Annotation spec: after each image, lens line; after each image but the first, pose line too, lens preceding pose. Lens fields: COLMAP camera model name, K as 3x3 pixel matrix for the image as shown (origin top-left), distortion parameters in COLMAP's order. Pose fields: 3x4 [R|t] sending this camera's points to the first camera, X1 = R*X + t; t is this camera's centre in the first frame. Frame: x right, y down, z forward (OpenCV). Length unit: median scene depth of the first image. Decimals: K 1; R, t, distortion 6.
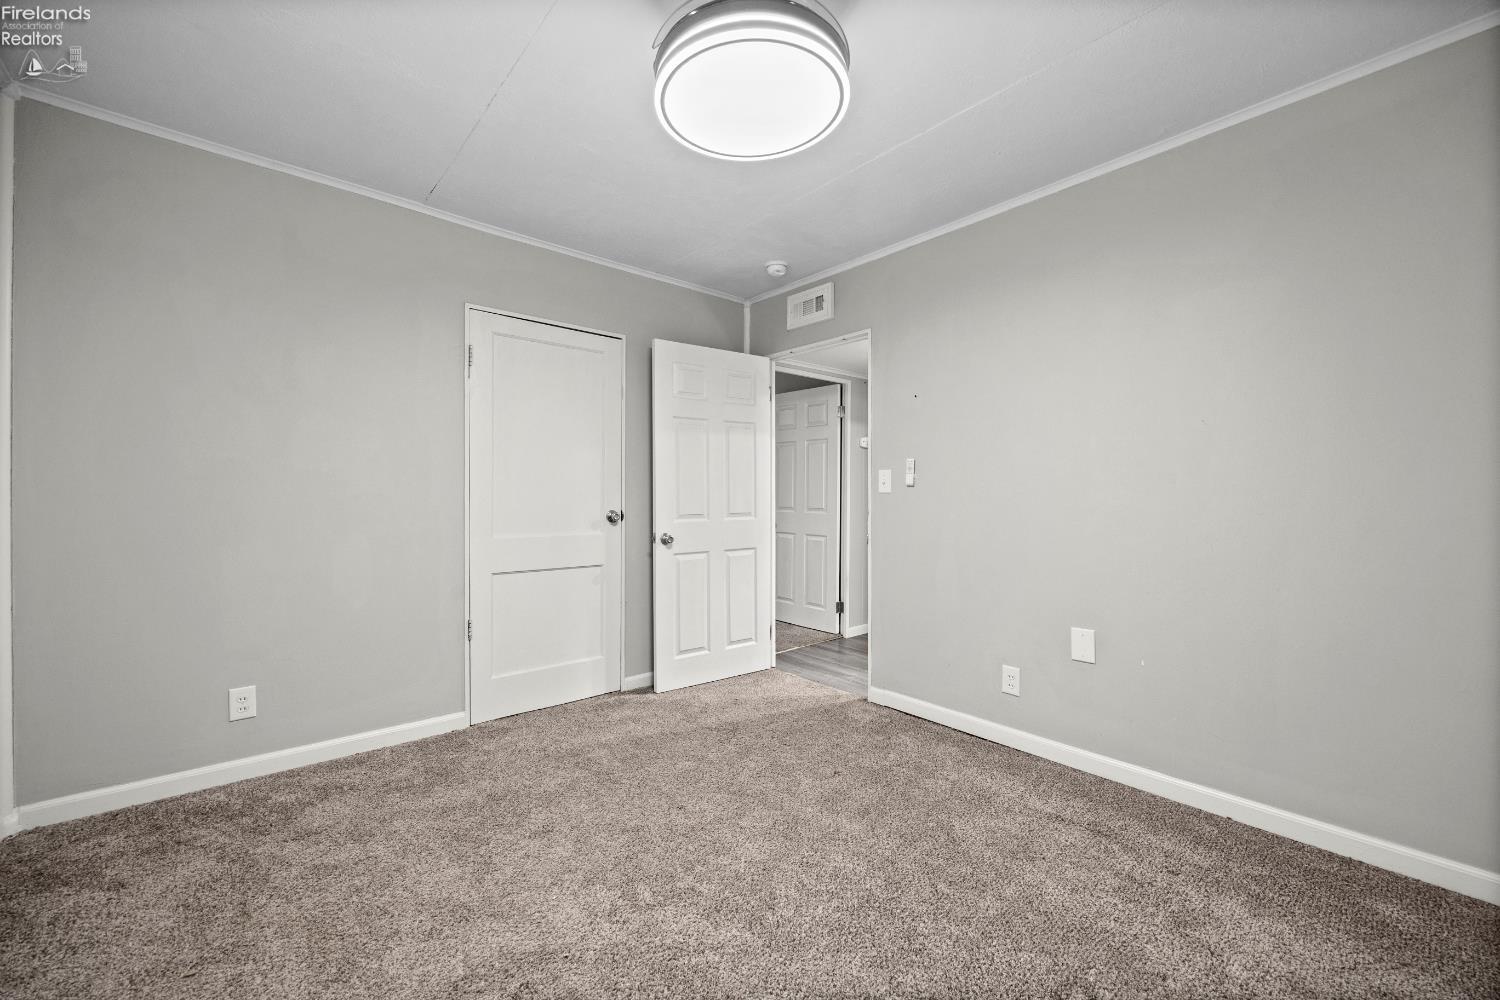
lens RADIAL K [[586.7, 0, 749.5], [0, 586.7, 501.5], [0, 0, 1]] dist [0.000918, -0.000081]
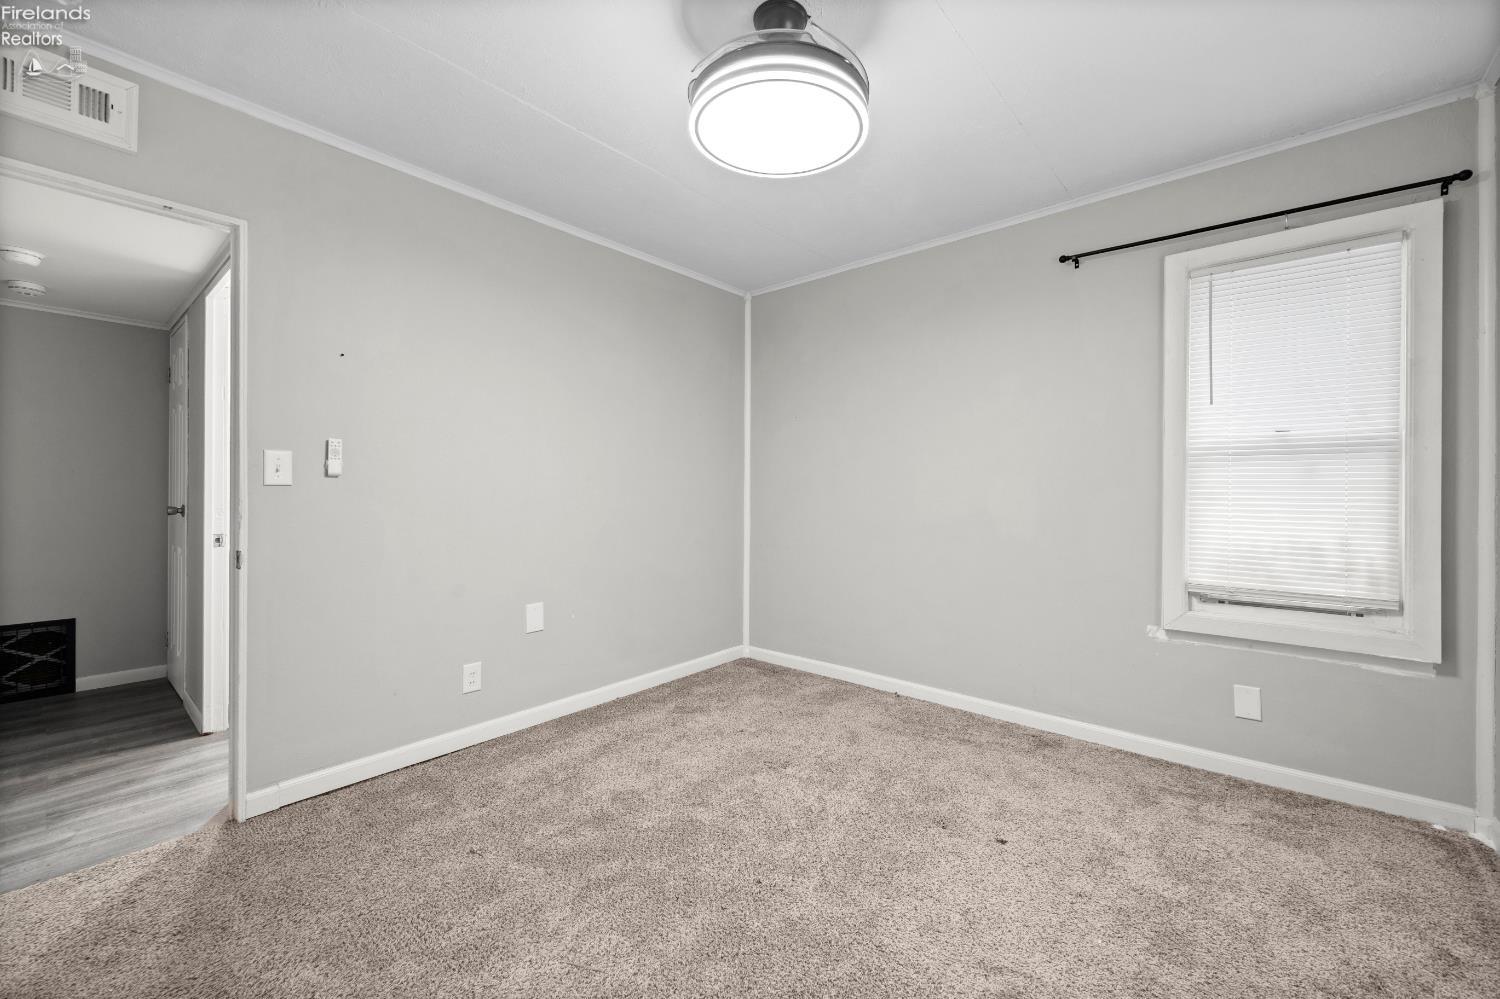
lens RADIAL K [[586.7, 0, 750.7], [0, 586.7, 490.1], [0, 0, 1]] dist [0.000918, -0.000081]
pose [[-0.137624, -0.002880, 0.990480, -0.501723], [0.006529, 0.999971, 0.003815, -0.007908], [-0.990463, 0.006992, -0.137601, 0.570865]]
